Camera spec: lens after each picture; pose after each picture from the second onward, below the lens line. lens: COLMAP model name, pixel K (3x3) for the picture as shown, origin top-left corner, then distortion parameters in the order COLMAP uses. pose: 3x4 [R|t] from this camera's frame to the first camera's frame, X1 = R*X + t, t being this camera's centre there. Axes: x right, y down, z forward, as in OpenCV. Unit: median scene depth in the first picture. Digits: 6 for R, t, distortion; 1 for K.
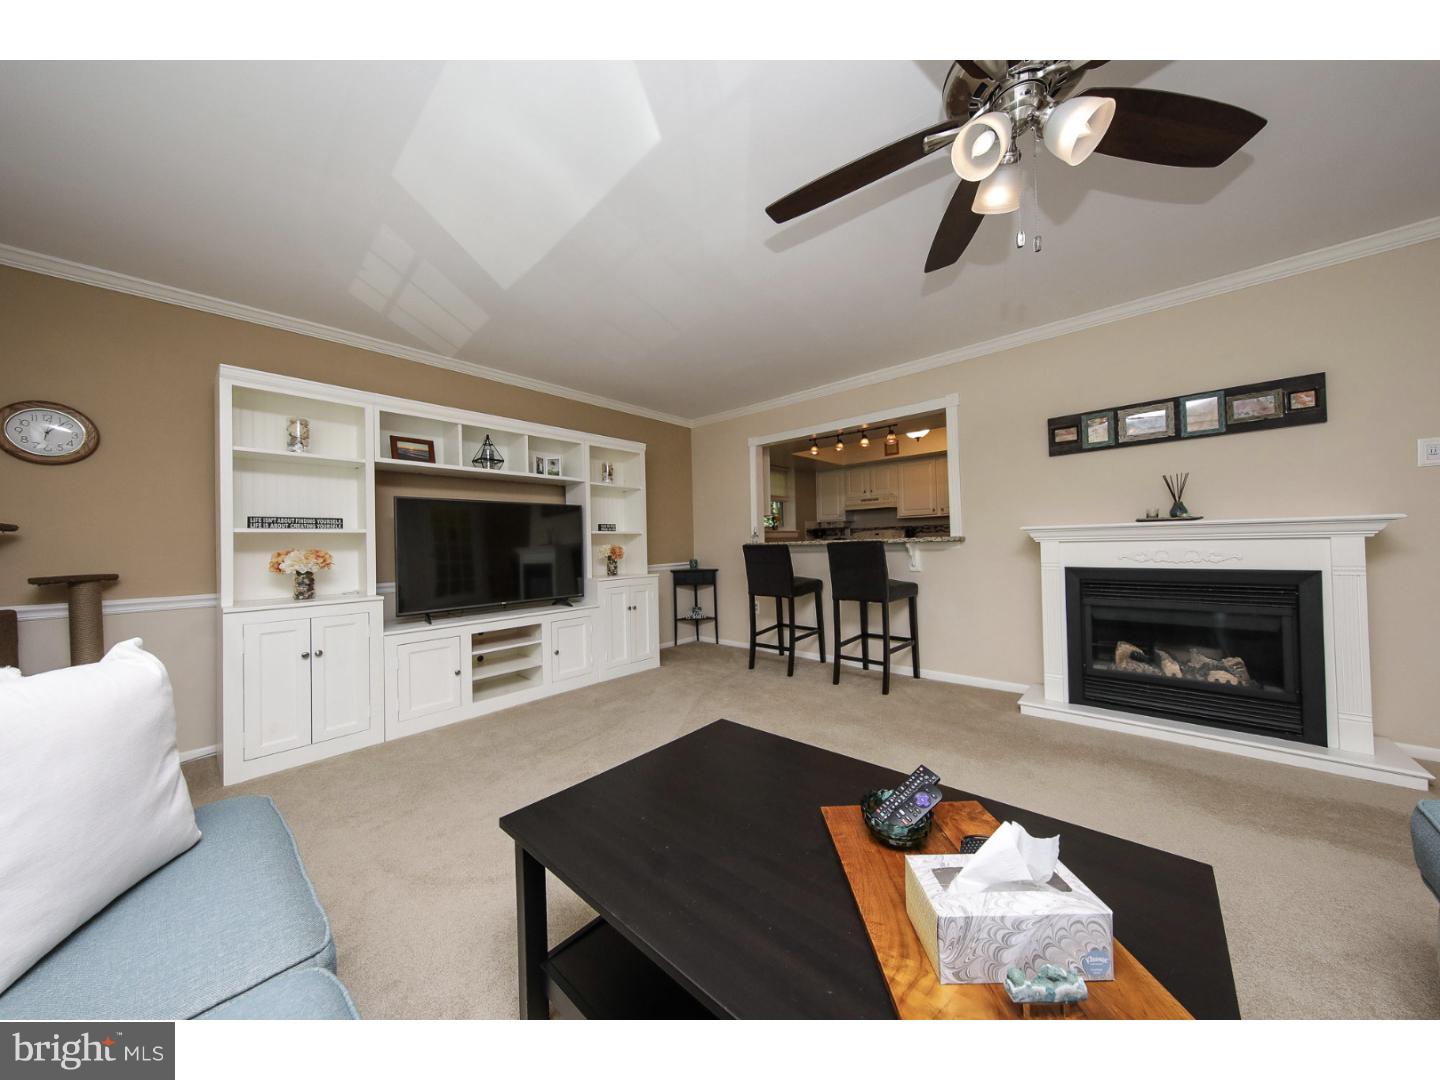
lens RADIAL K [[468.9, 0, 712.8], [0, 468.9, 541.3], [0, 0, 1]] dist [0.001039, 0.000130]
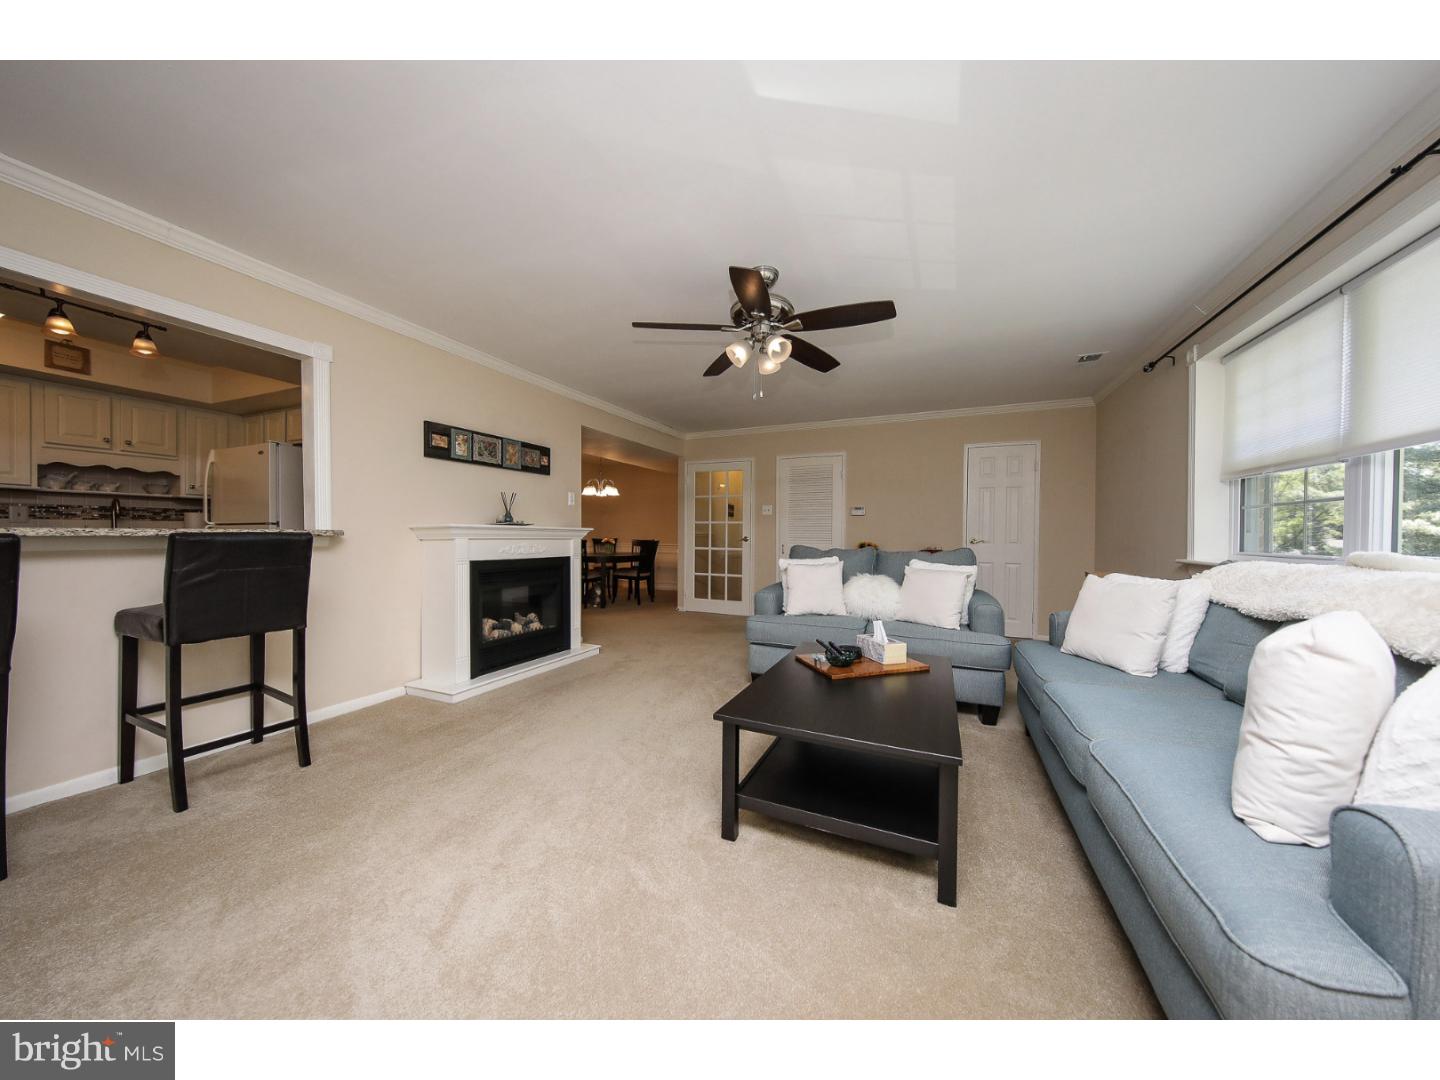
lens RADIAL K [[468.9, 0, 728.4], [0, 468.9, 536.7], [0, 0, 1]] dist [0.001039, 0.000130]
pose [[-0.315683, 0.022048, 0.948608, -0.495347], [-0.003530, 0.999696, -0.024411, 0.020623], [-0.948858, -0.011055, -0.315509, 0.710368]]
